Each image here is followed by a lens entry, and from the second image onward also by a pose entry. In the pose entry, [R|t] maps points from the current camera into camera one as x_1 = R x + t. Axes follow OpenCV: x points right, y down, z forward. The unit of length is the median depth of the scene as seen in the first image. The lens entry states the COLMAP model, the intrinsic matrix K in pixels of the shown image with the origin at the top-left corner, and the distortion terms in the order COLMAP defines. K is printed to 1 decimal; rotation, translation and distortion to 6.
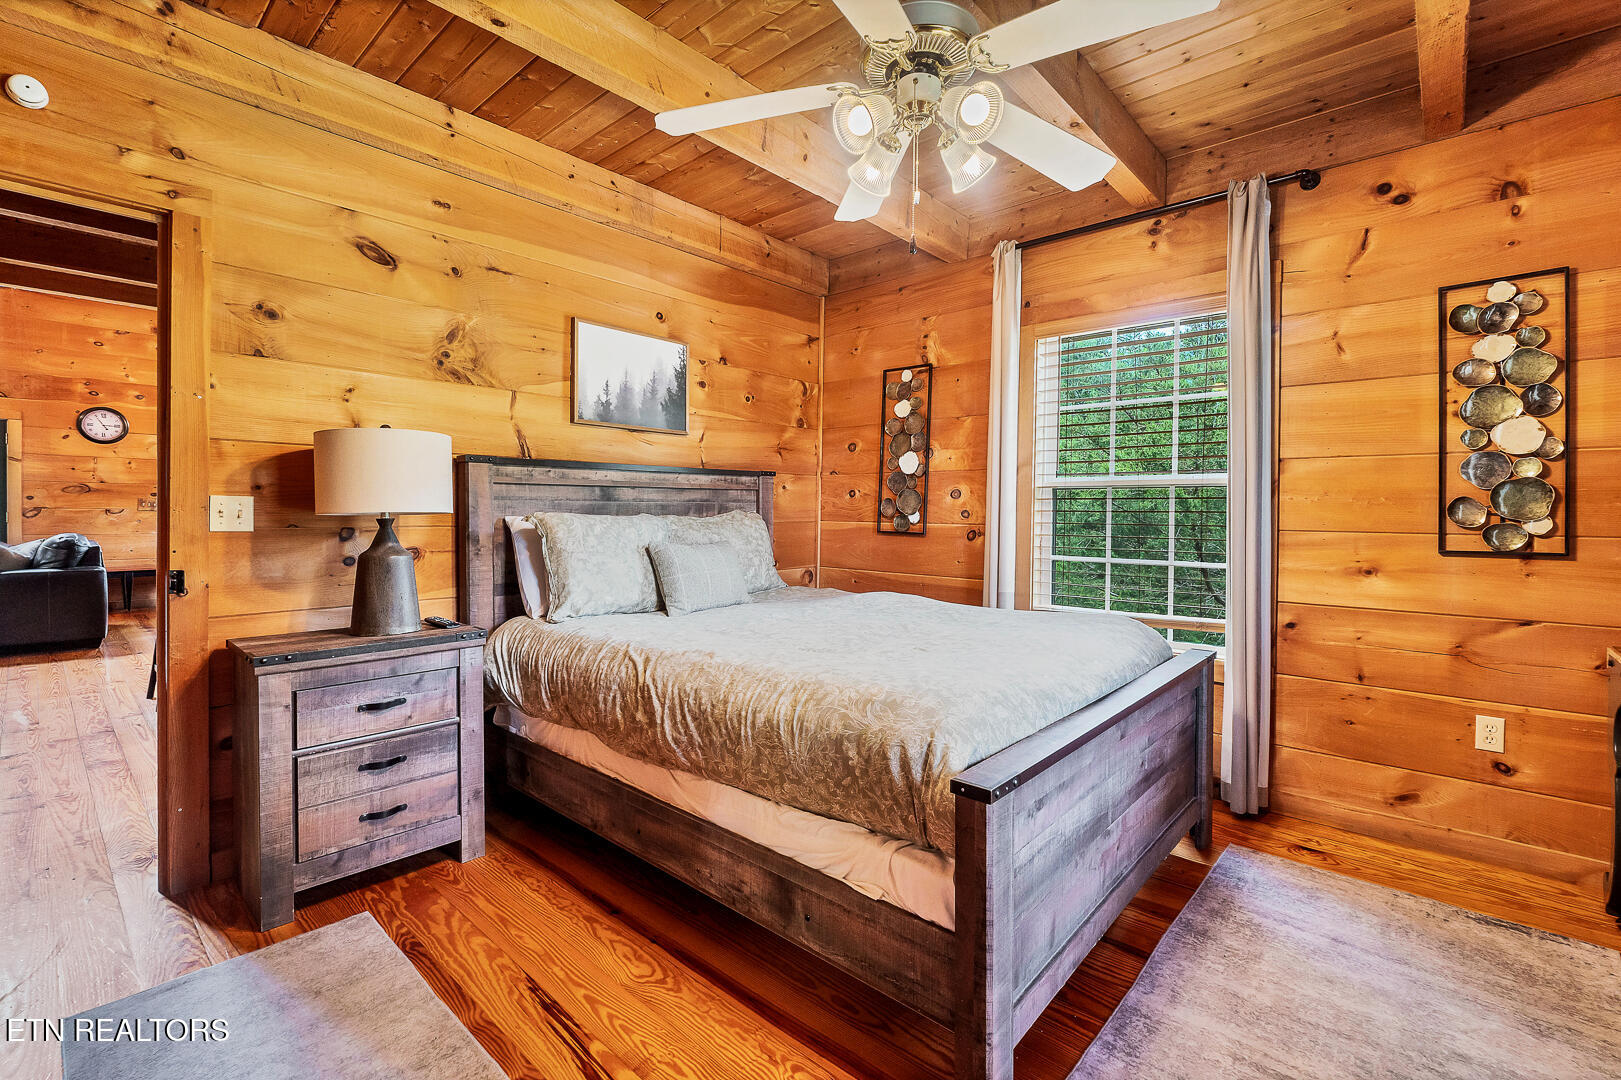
lens RADIAL K [[702.6, 0, 823.0], [0, 702.6, 516.9], [0, 0, 1]] dist [-0.003074, -0.000235]
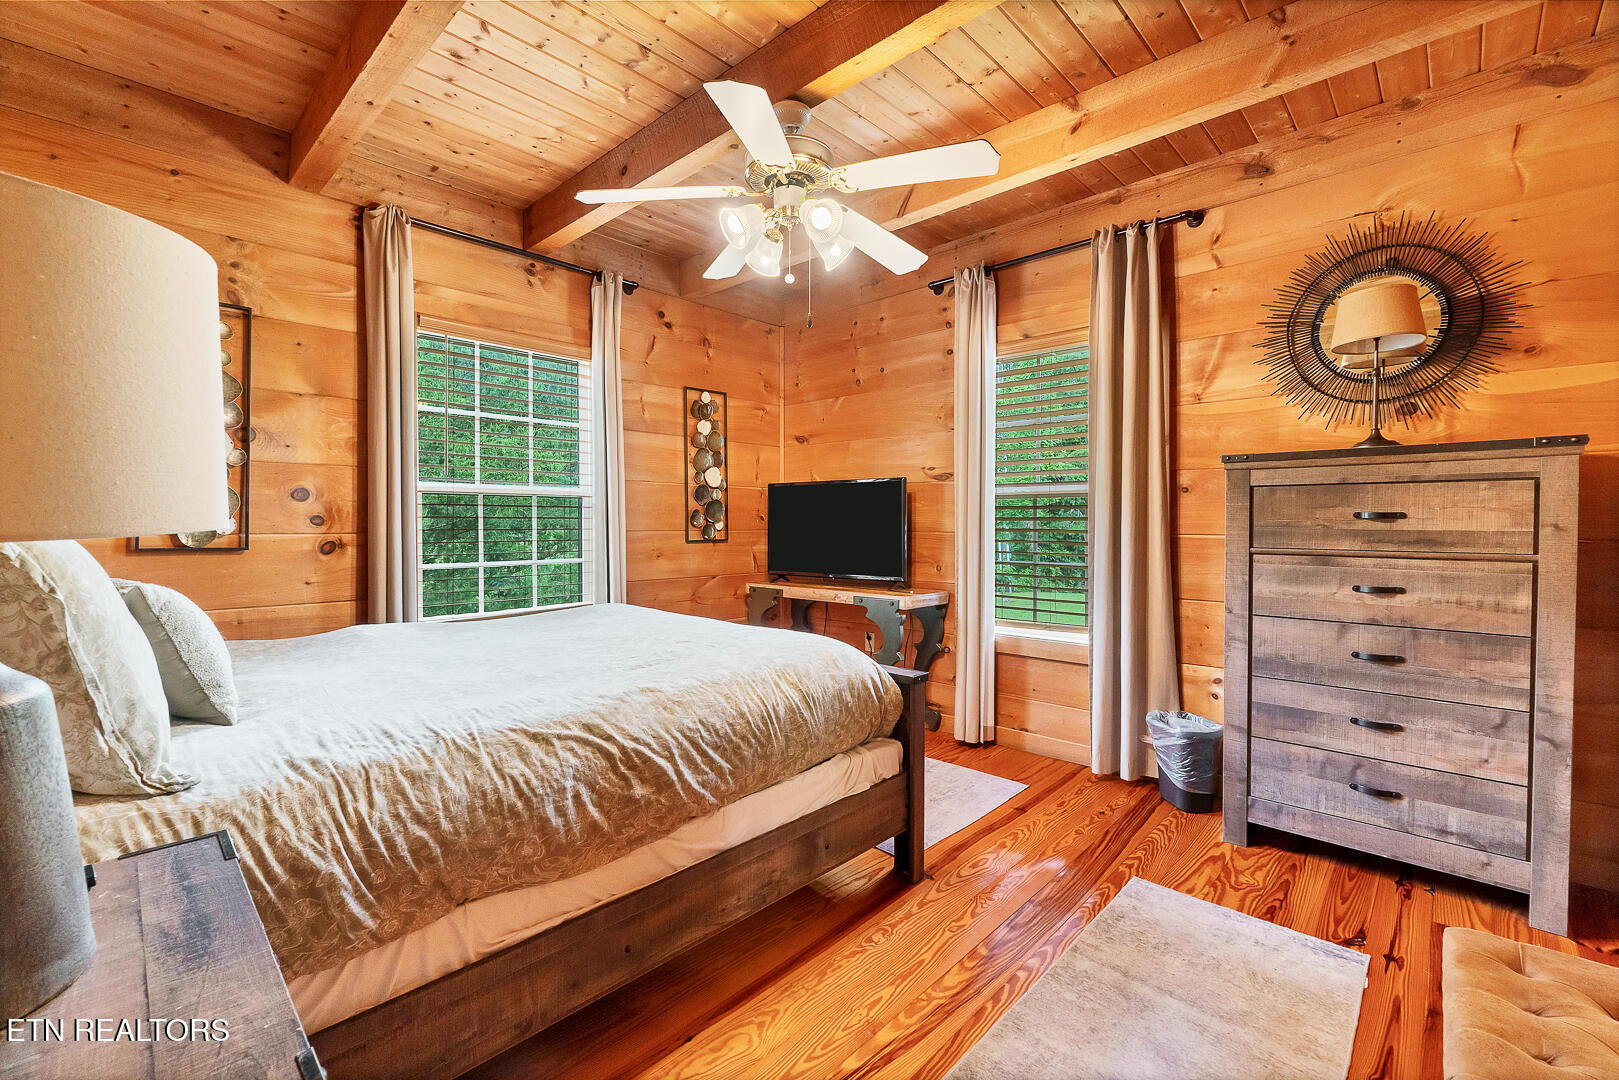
lens RADIAL K [[701.7, 0, 822.0], [0, 701.7, 516.9], [0, 0, 1]] dist [-0.003074, -0.000235]
pose [[0.024416, -0.001659, 0.999701, -0.886789], [0.004542, 0.999988, 0.001548, -0.012075], [-0.999692, 0.004503, 0.024423, 0.682120]]
